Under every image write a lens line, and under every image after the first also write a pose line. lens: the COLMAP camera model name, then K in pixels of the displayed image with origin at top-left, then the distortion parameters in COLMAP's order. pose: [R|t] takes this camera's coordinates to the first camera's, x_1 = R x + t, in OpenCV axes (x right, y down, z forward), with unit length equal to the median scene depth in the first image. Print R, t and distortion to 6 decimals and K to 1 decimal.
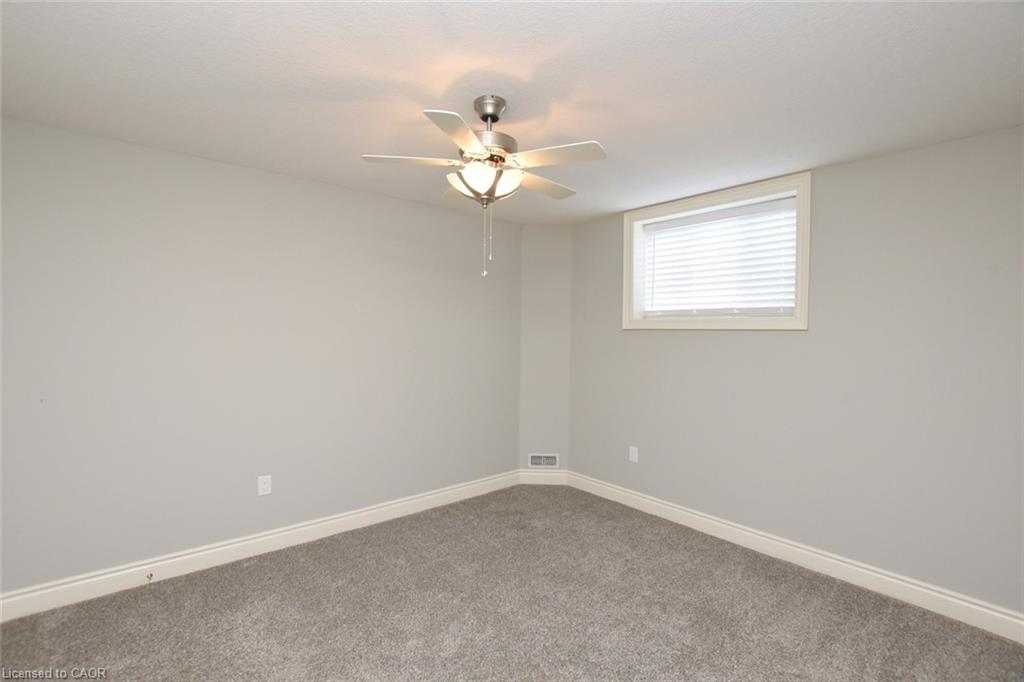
lens RADIAL K [[470.6, 0, 509.5], [0, 470.6, 341.2], [0, 0, 1]] dist [-0.033591, 0.007001]
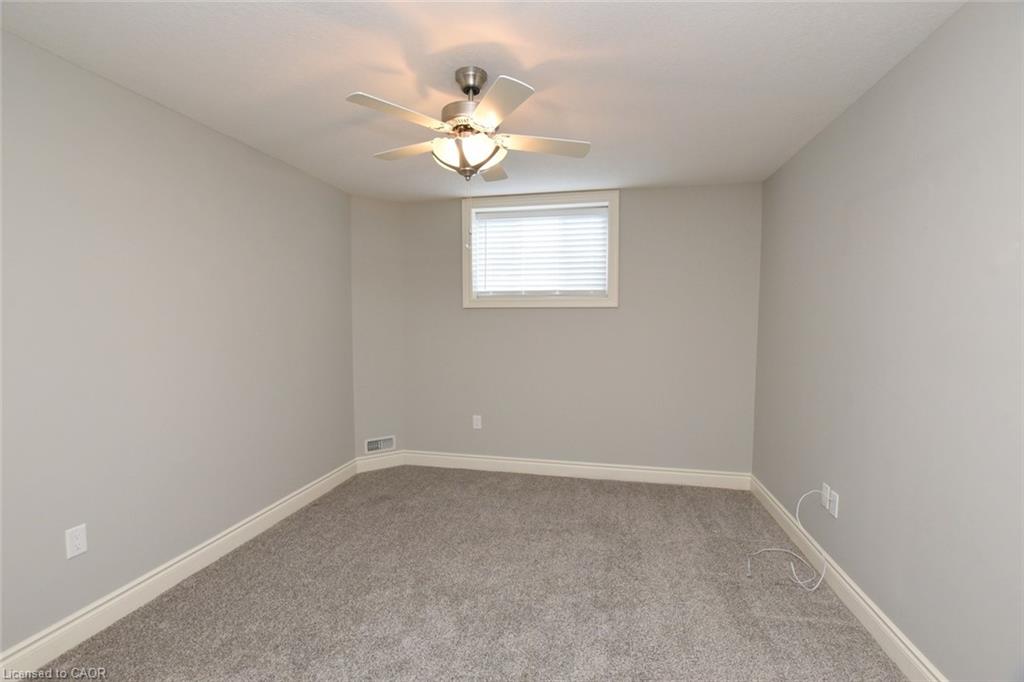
lens RADIAL K [[470.6, 0, 509.5], [0, 470.6, 341.2], [0, 0, 1]] dist [-0.033591, 0.007001]
pose [[0.781078, -0.039374, 0.623191, -0.393678], [0.020738, 0.999095, 0.037132, 0.014348], [-0.624089, -0.016080, 0.781188, 0.103697]]
